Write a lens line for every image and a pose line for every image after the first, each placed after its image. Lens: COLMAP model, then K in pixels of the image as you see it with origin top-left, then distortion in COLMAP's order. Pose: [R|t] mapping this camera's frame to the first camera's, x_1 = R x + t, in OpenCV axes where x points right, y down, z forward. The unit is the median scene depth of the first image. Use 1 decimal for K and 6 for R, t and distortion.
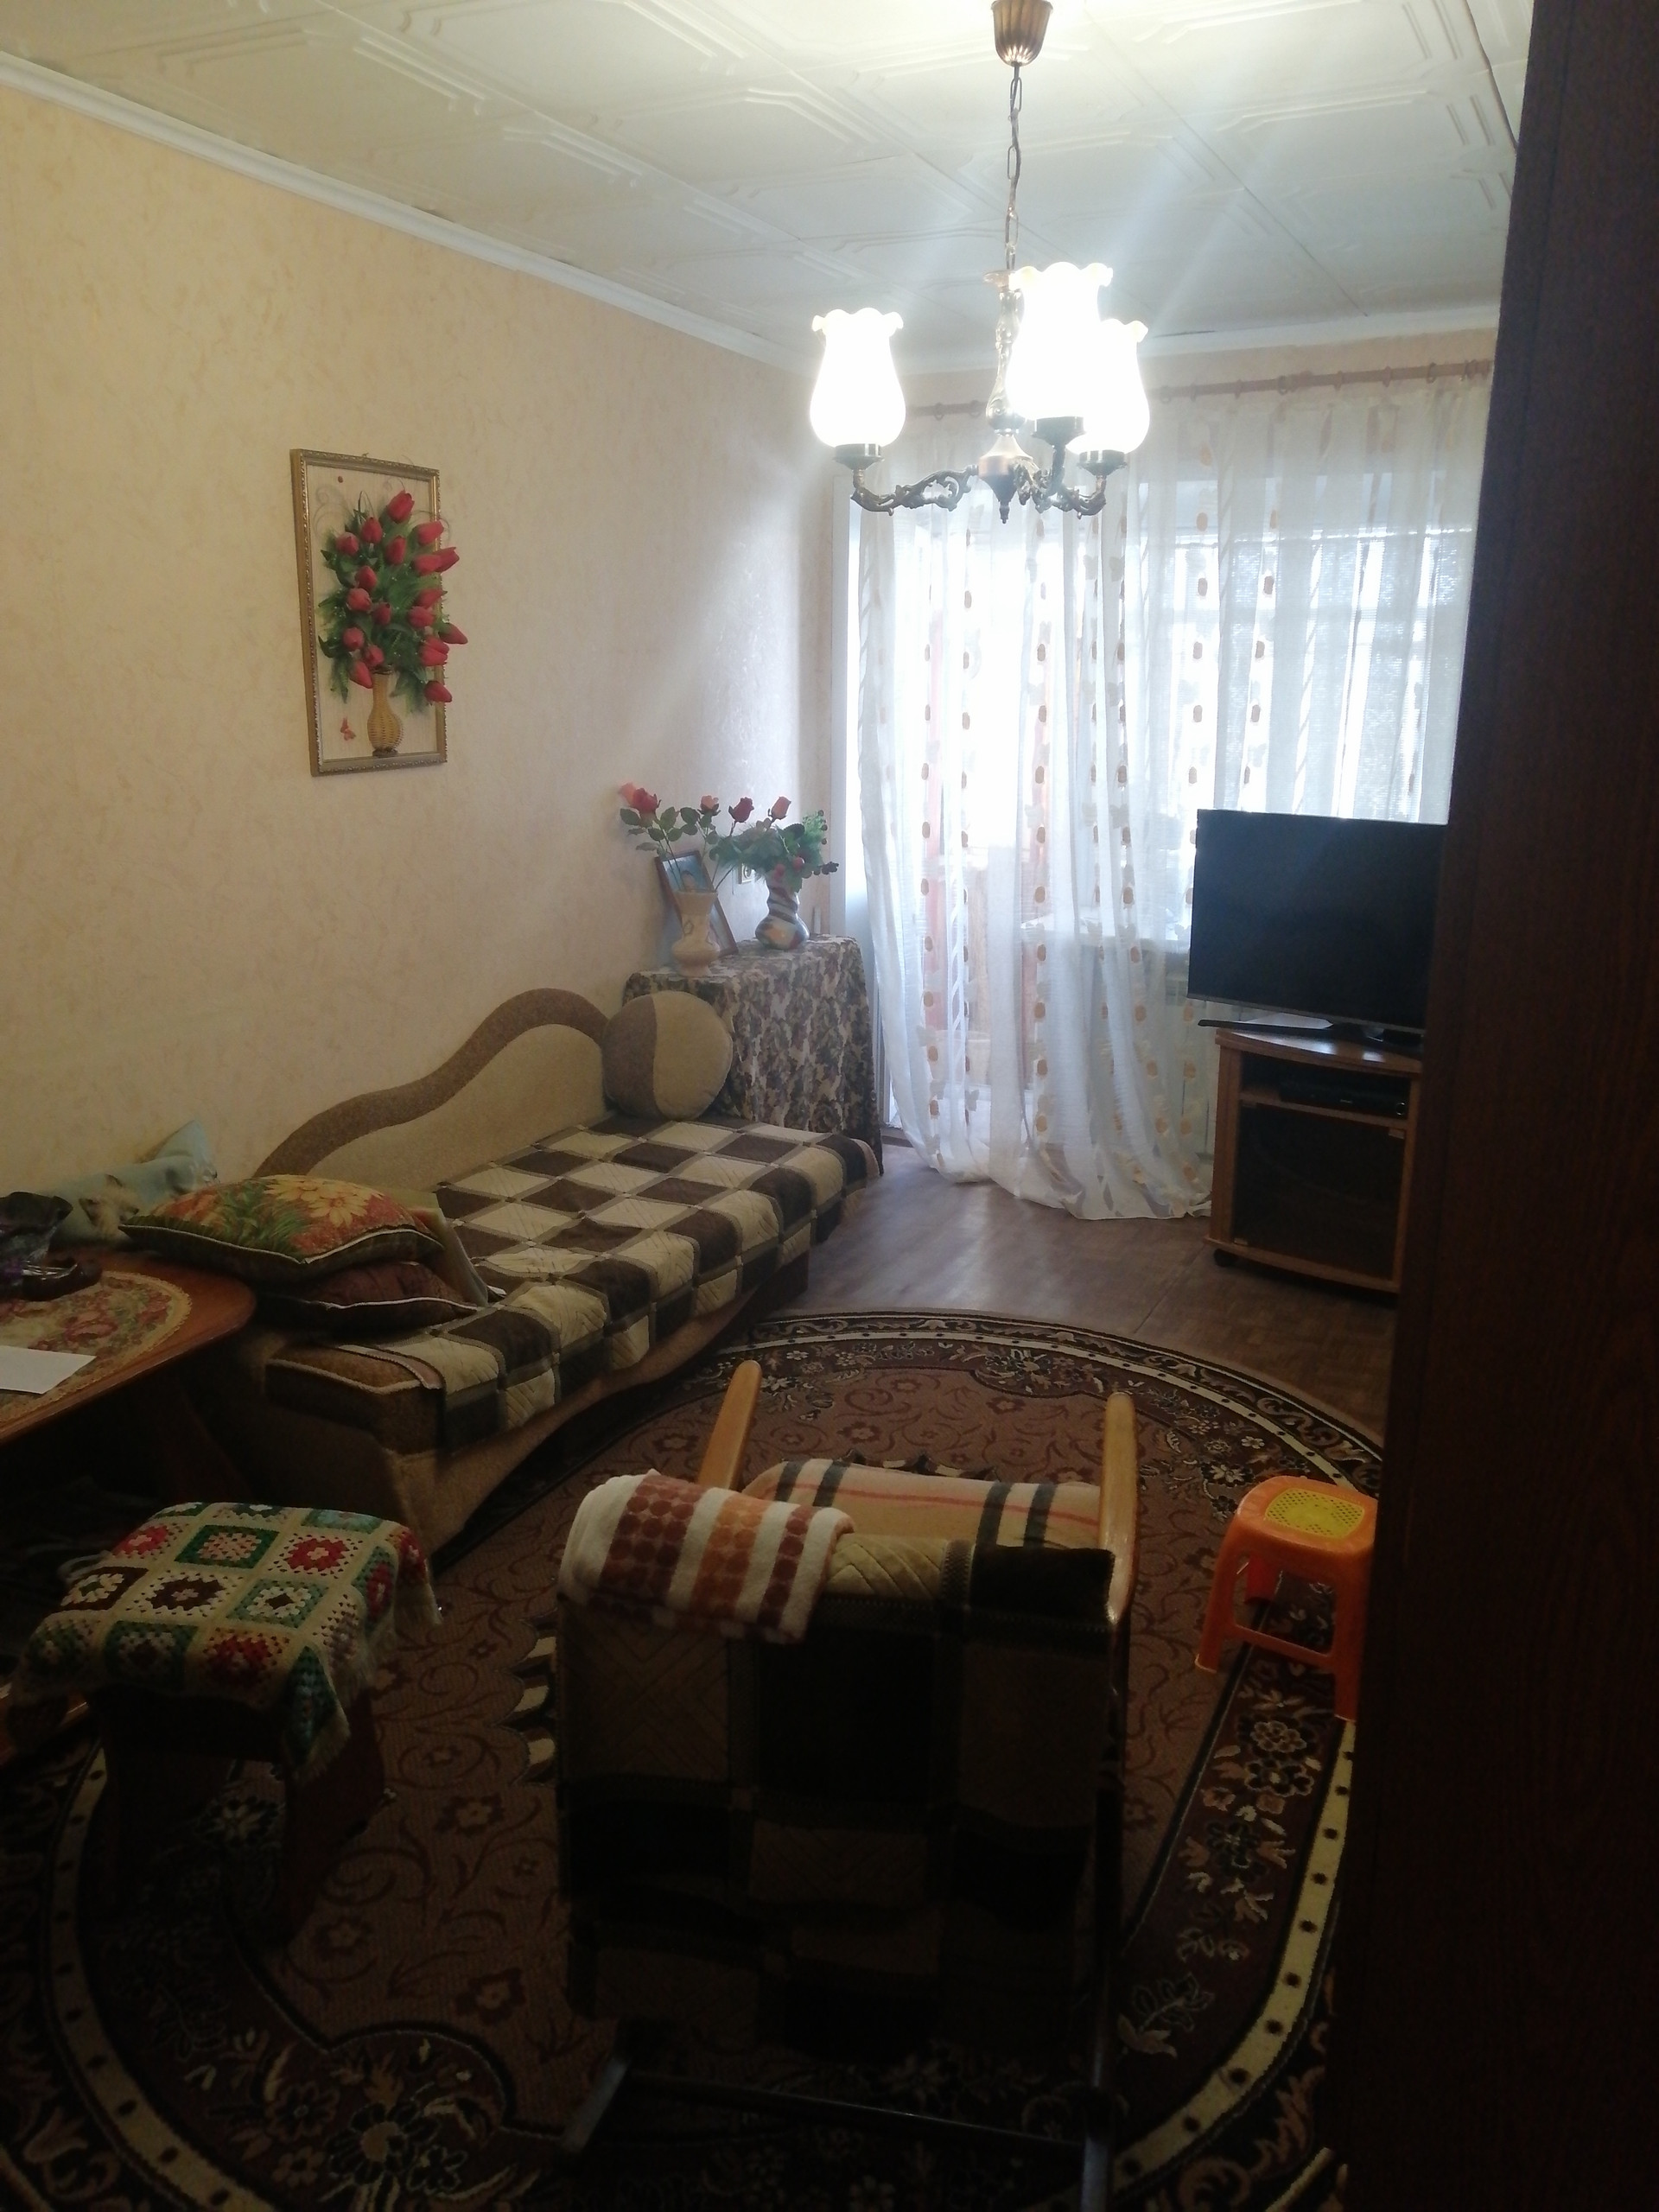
lens RADIAL K [[1708.1, 0, 829.7], [0, 1708.1, 1111.2], [0, 0, 1]] dist [0.006715, 0.016046]
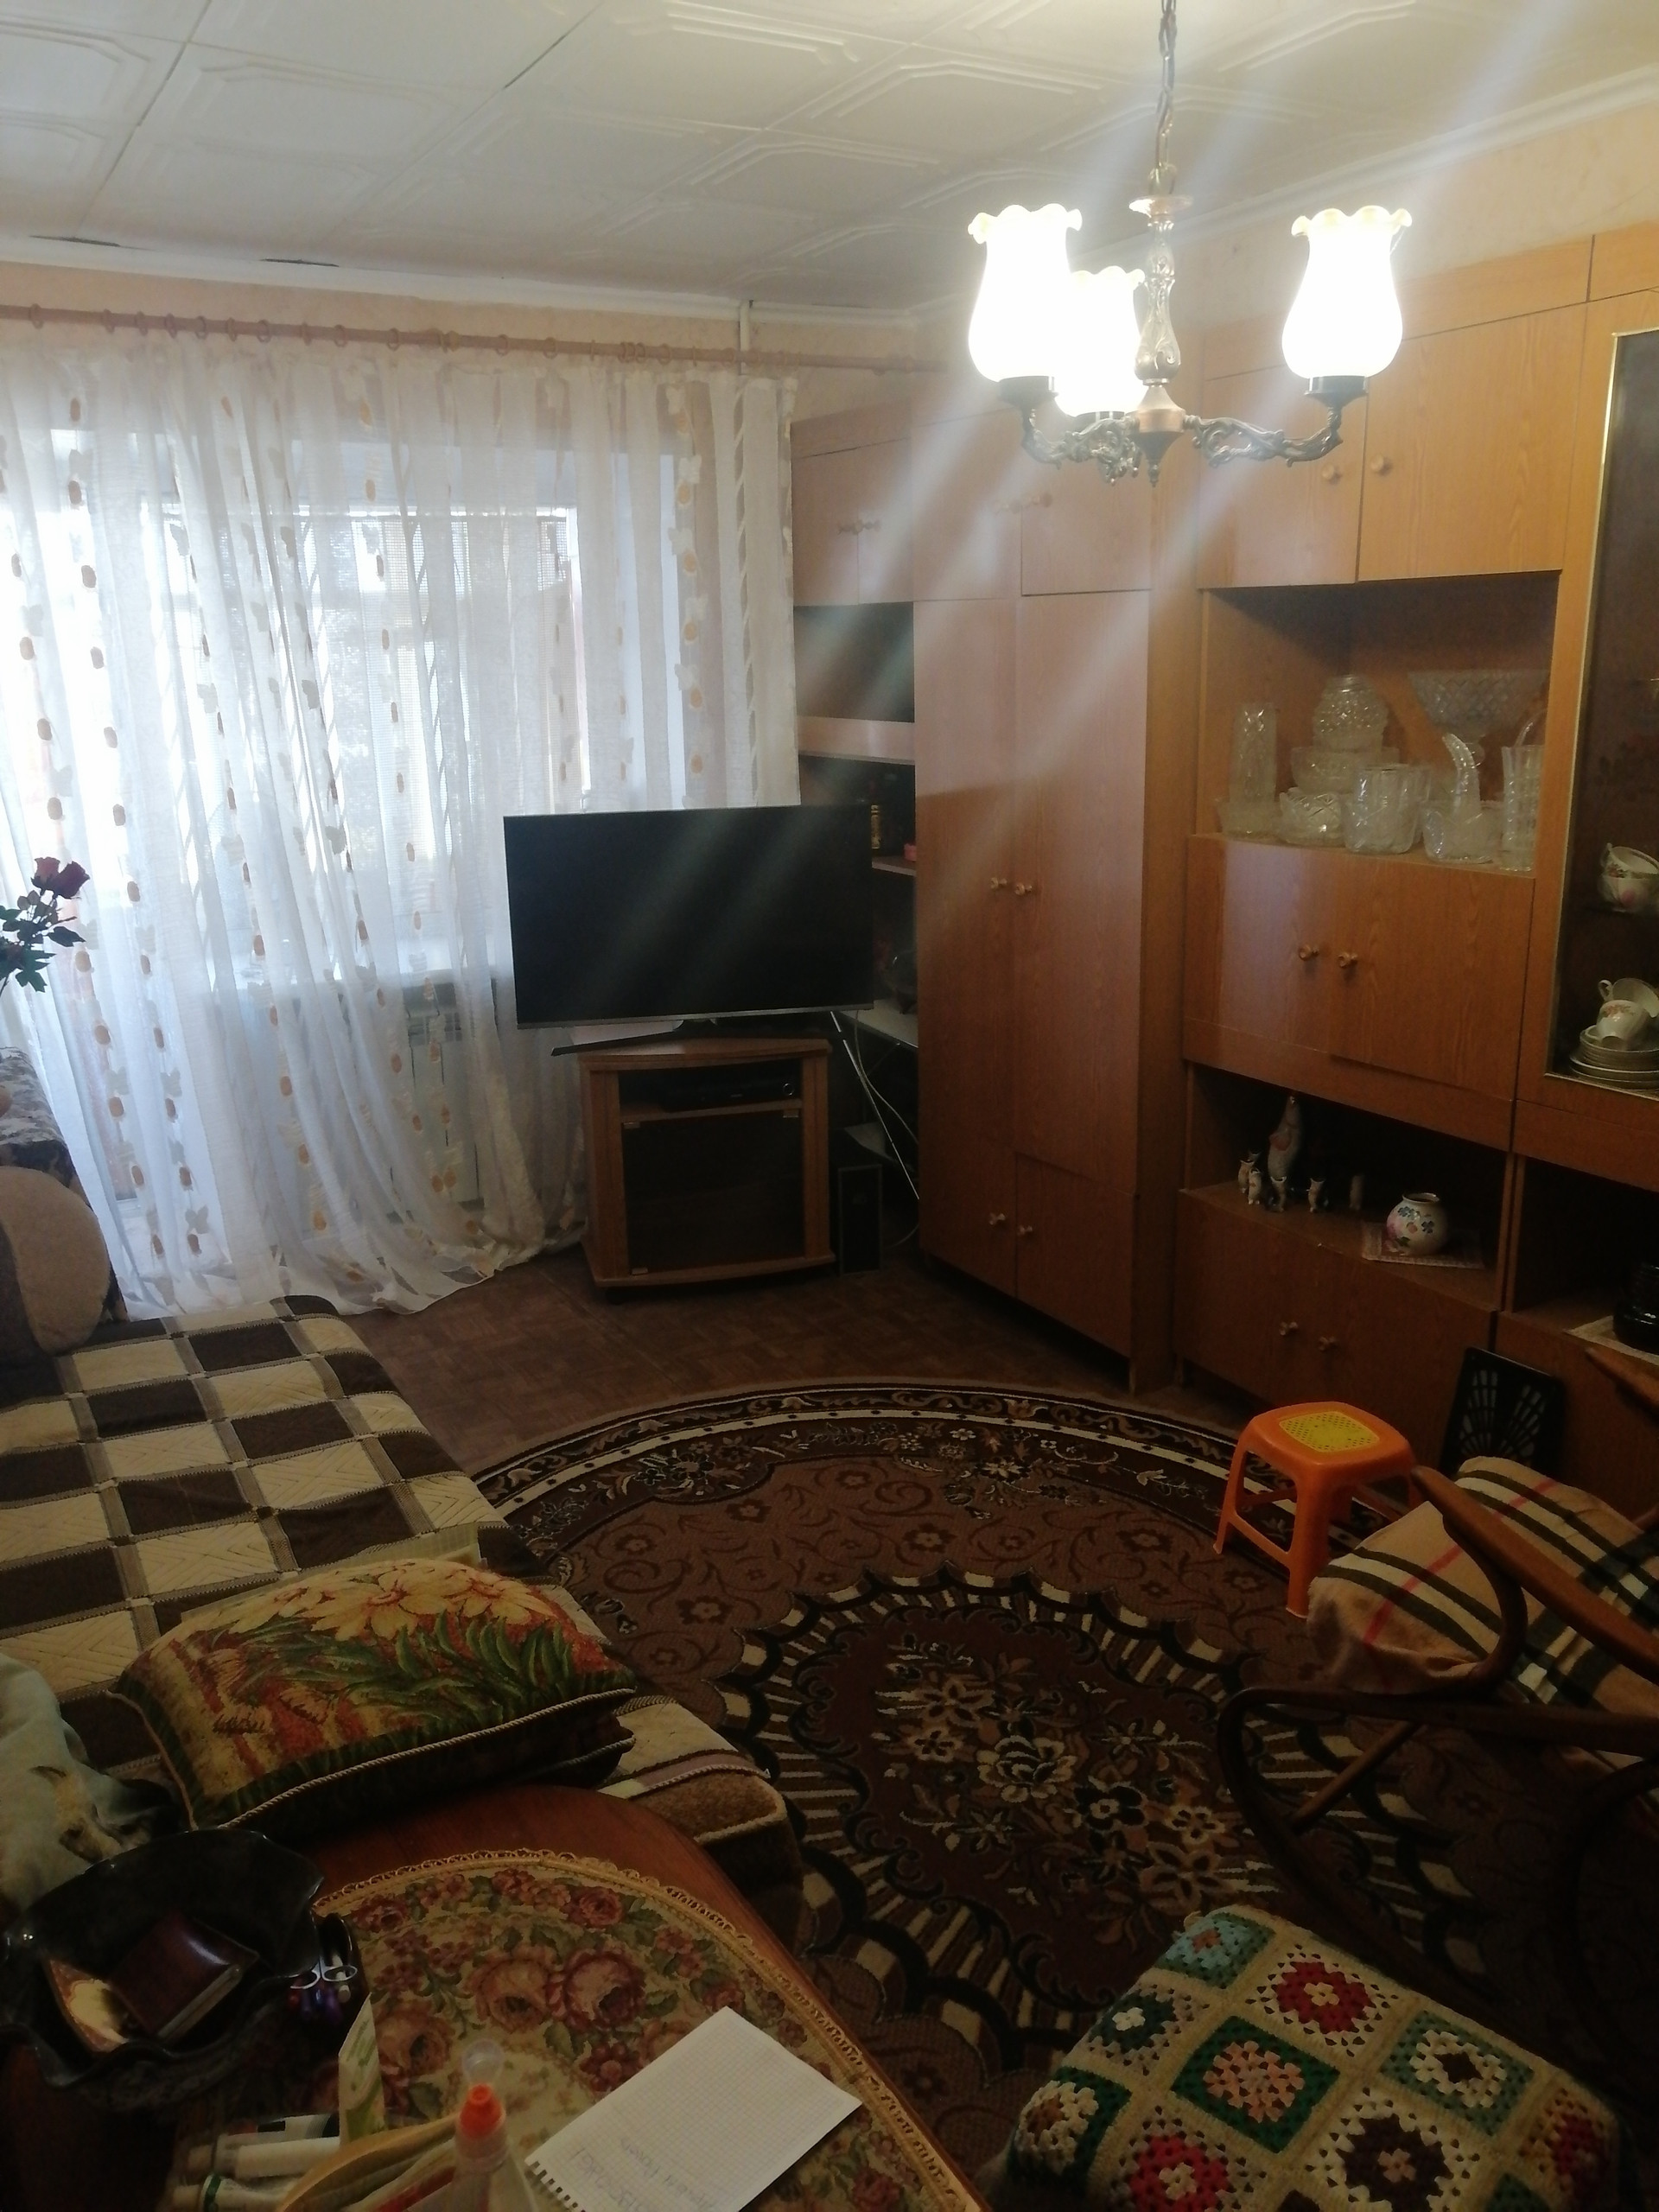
lens RADIAL K [[1708.1, 0, 827.6], [0, 1708.1, 1103.1], [0, 0, 1]] dist [0.006715, 0.016046]
pose [[0.568082, -0.228050, 0.790744, -0.477560], [0.231237, 0.966363, 0.112574, -0.107273], [-0.789818, 0.118898, 0.601707, 0.399689]]
